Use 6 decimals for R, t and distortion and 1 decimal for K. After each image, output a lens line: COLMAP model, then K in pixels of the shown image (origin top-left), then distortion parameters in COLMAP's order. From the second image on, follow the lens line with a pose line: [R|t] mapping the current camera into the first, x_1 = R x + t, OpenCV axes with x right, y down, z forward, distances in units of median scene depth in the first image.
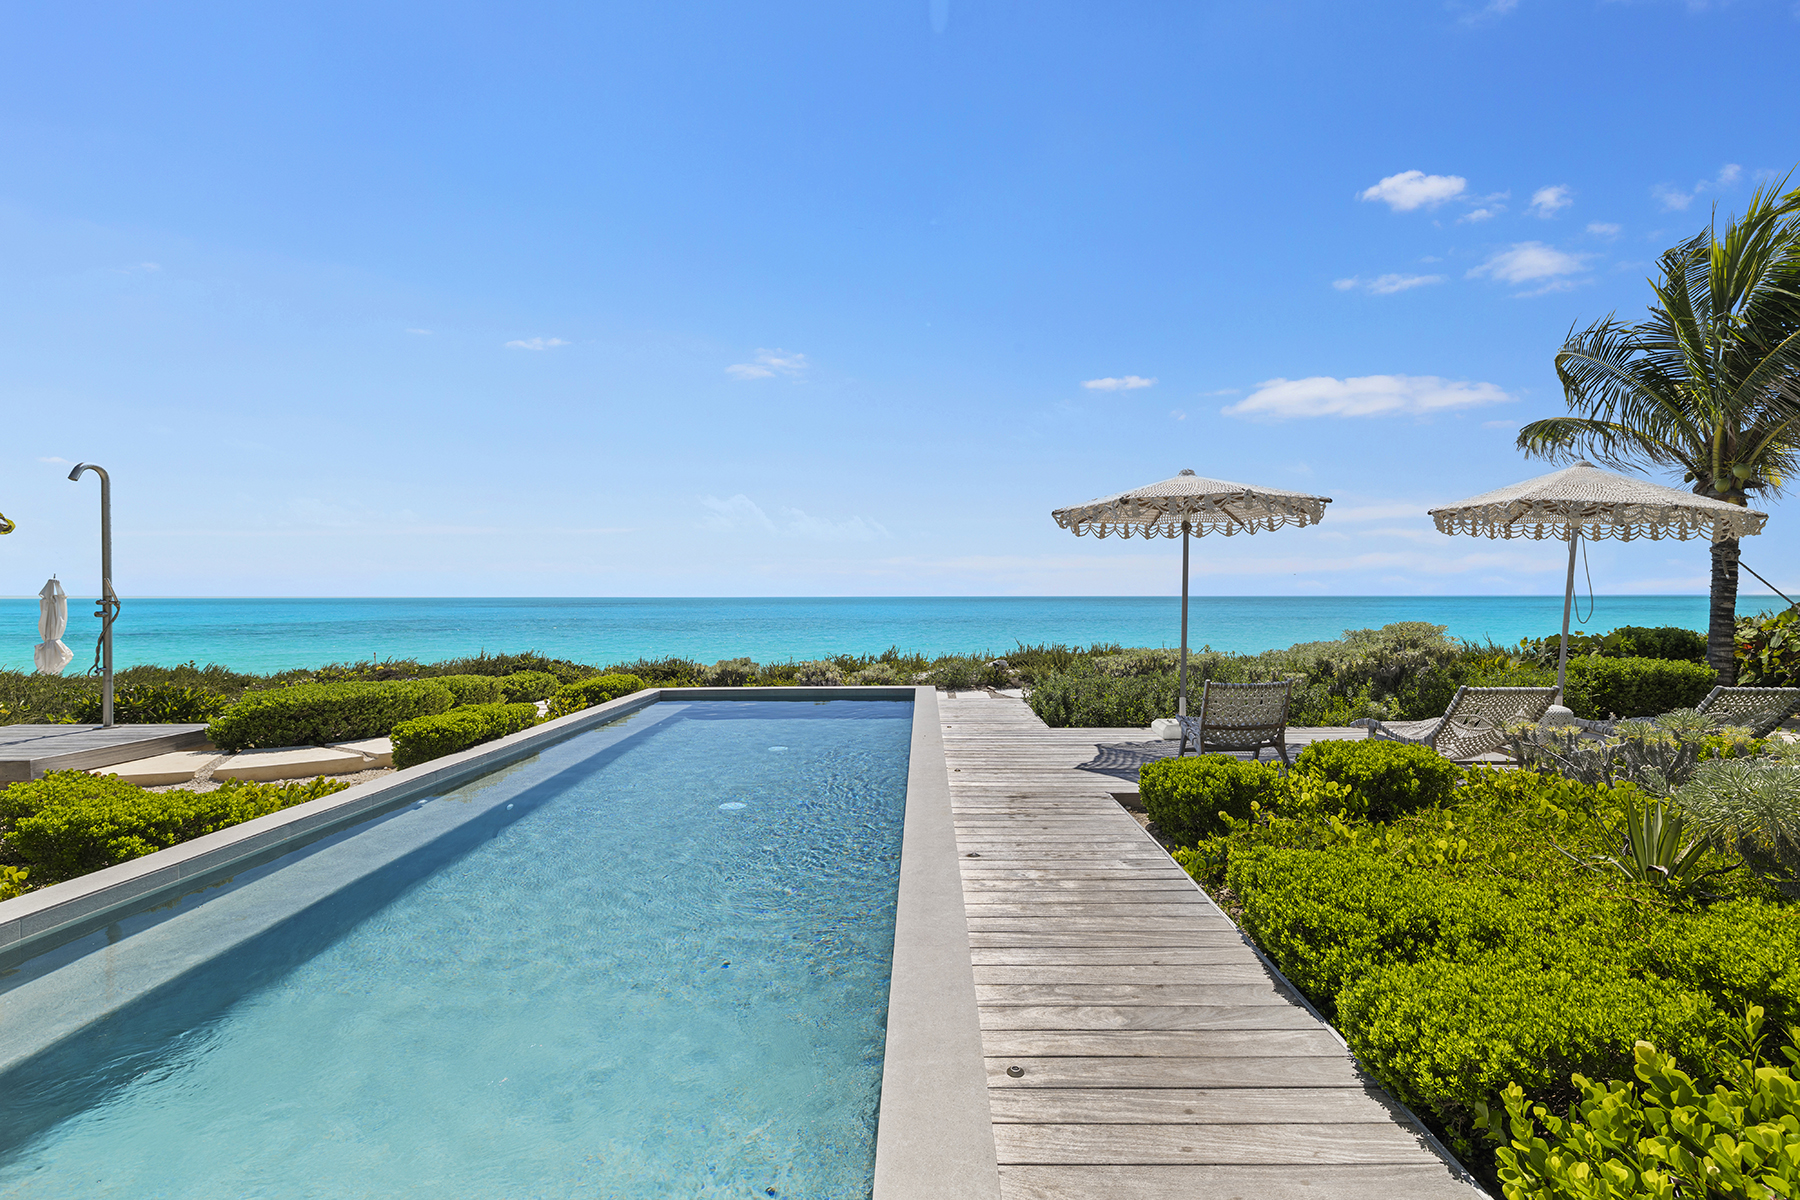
lens RADIAL K [[784.4, 0, 953.3], [0, 784.4, 604.8], [0, 0, 1]] dist [-0.002239, 0.000652]
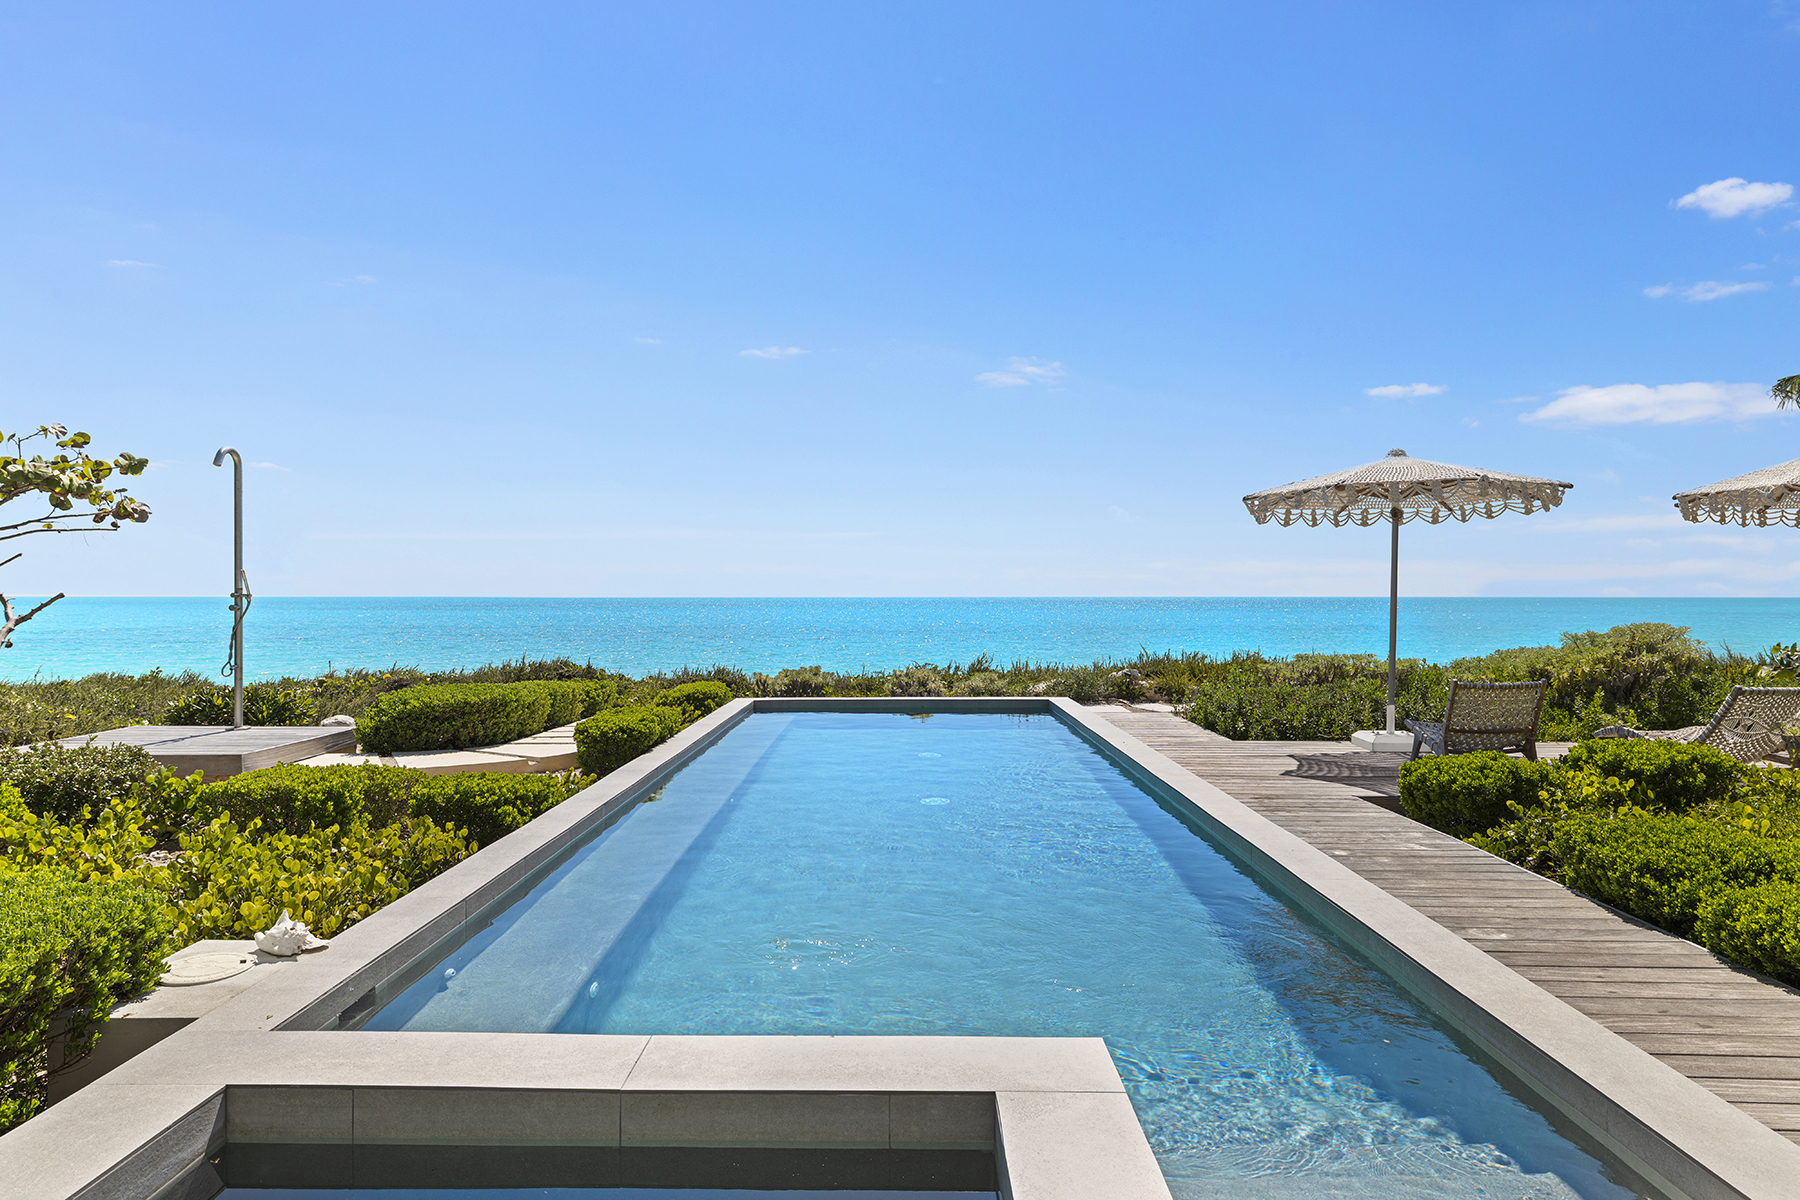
lens RADIAL K [[1070.7, 0, 896.4], [0, 1070.7, 599.4], [0, 0, 1]] dist [0.000646, 0.001675]
pose [[0.999431, 0.002353, -0.033635, -0.247236], [-0.002640, 0.999960, -0.008489, 0.010187], [0.033614, 0.008573, 0.999398, -0.253117]]
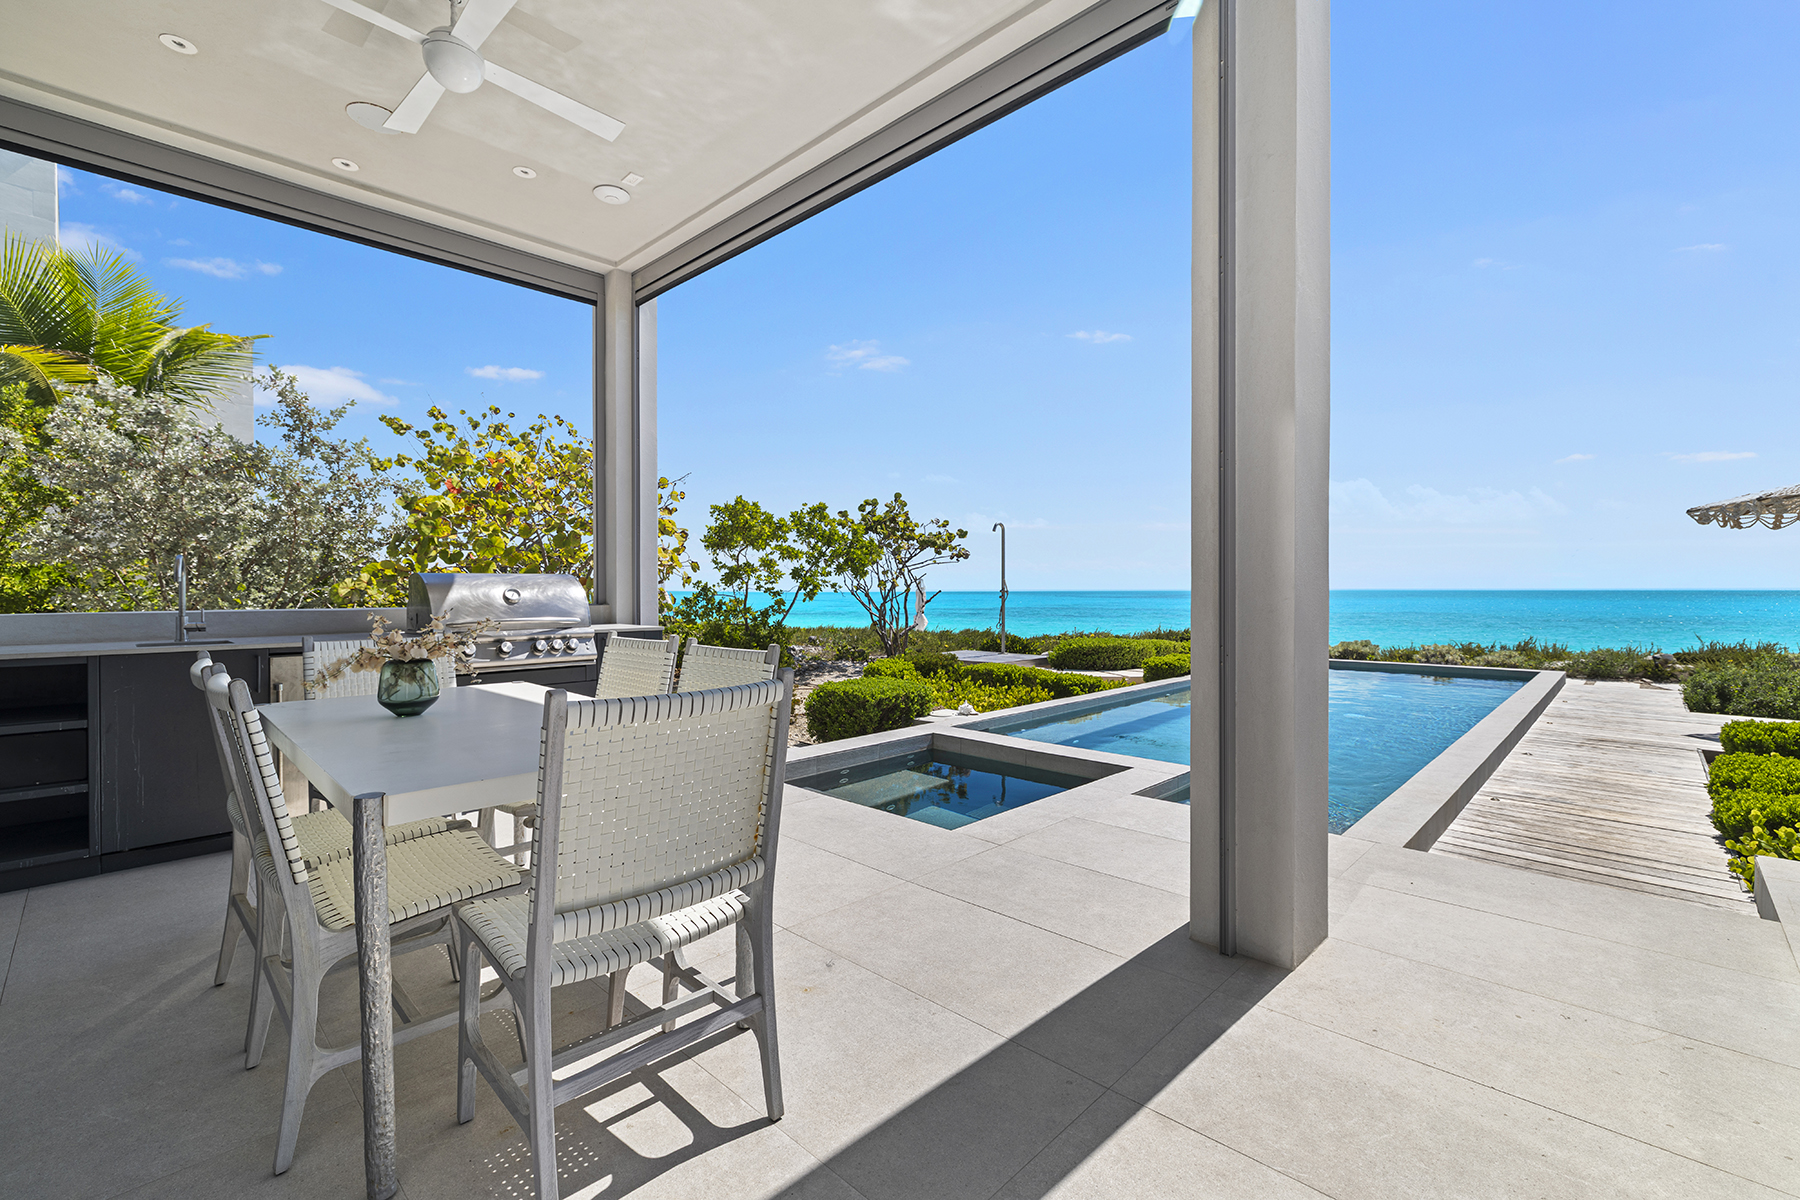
lens RADIAL K [[784.4, 0, 883.4], [0, 784.4, 600.9], [0, 0, 1]] dist [-0.002239, 0.000652]
pose [[0.686546, 0.011223, -0.726999, 0.163171], [-0.007295, 0.999937, 0.008547, 0.006433], [0.727050, -0.000564, 0.686585, -0.591714]]
